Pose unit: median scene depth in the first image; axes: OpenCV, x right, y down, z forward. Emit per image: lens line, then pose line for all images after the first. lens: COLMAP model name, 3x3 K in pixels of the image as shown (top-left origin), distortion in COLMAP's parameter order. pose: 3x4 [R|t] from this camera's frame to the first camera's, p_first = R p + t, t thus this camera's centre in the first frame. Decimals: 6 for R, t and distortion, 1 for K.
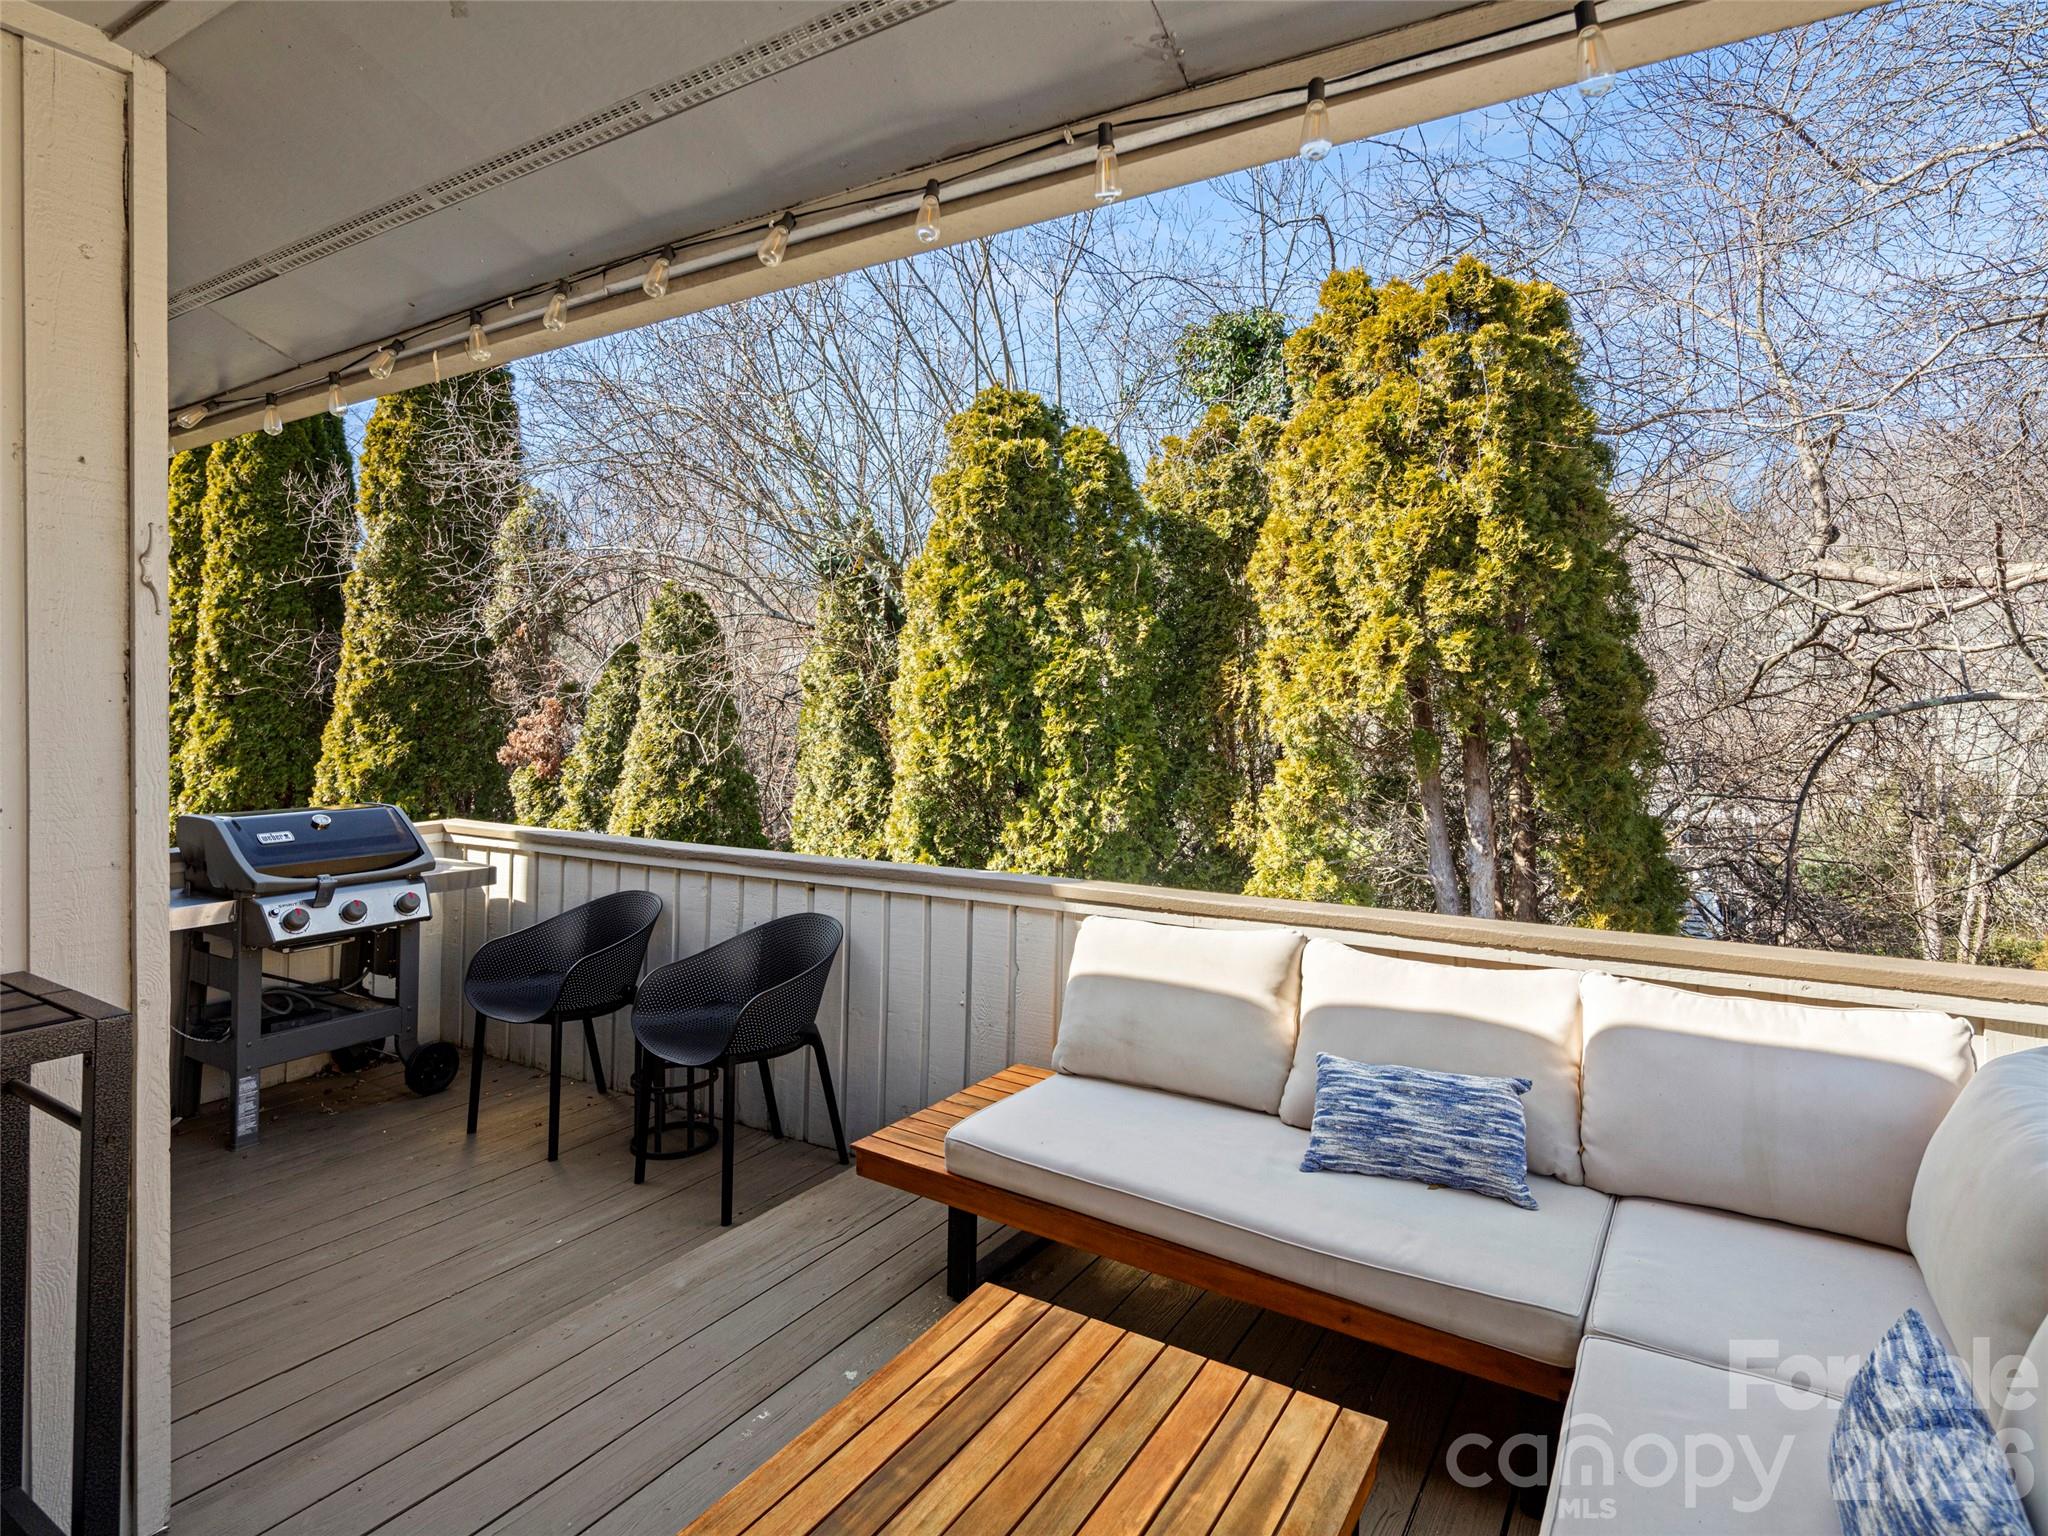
lens RADIAL K [[1127.6, 0, 1052.4], [0, 1127.6, 665.6], [0, 0, 1]] dist [0.007521, -0.003874]
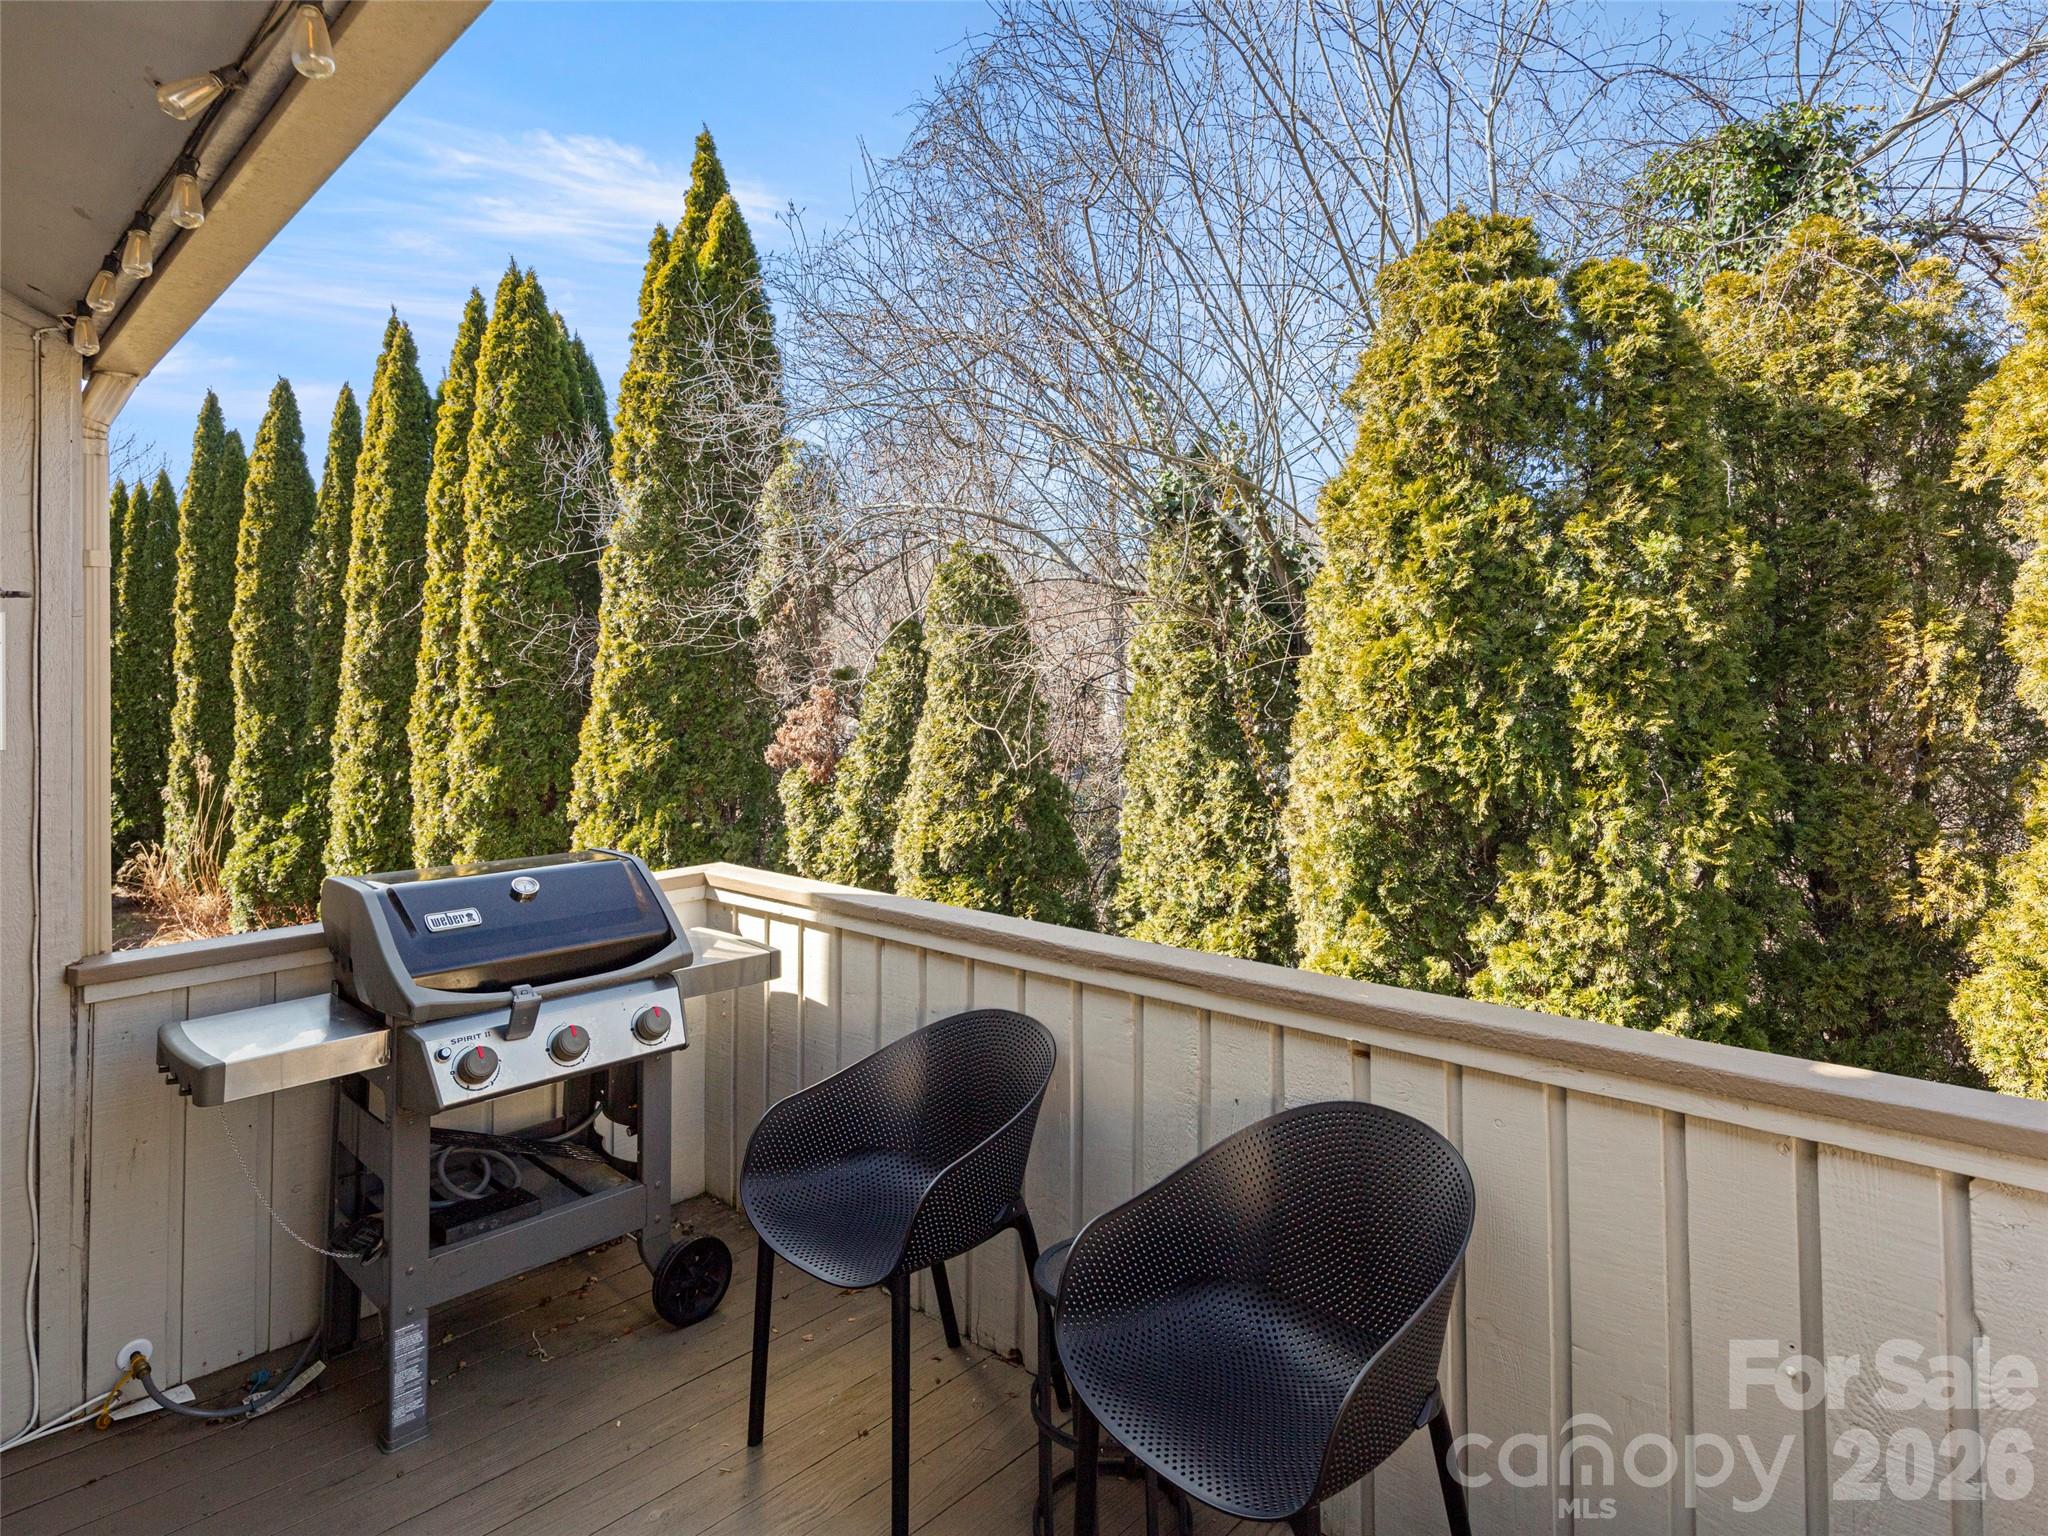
lens RADIAL K [[1127.6, 0, 1054.5], [0, 1127.6, 635.3], [0, 0, 1]] dist [0.007521, -0.003874]
pose [[0.980755, -0.020845, -0.194125, -0.166004], [0.018425, 0.999728, -0.014267, 0.008355], [0.194370, 0.010416, 0.980873, 0.313257]]
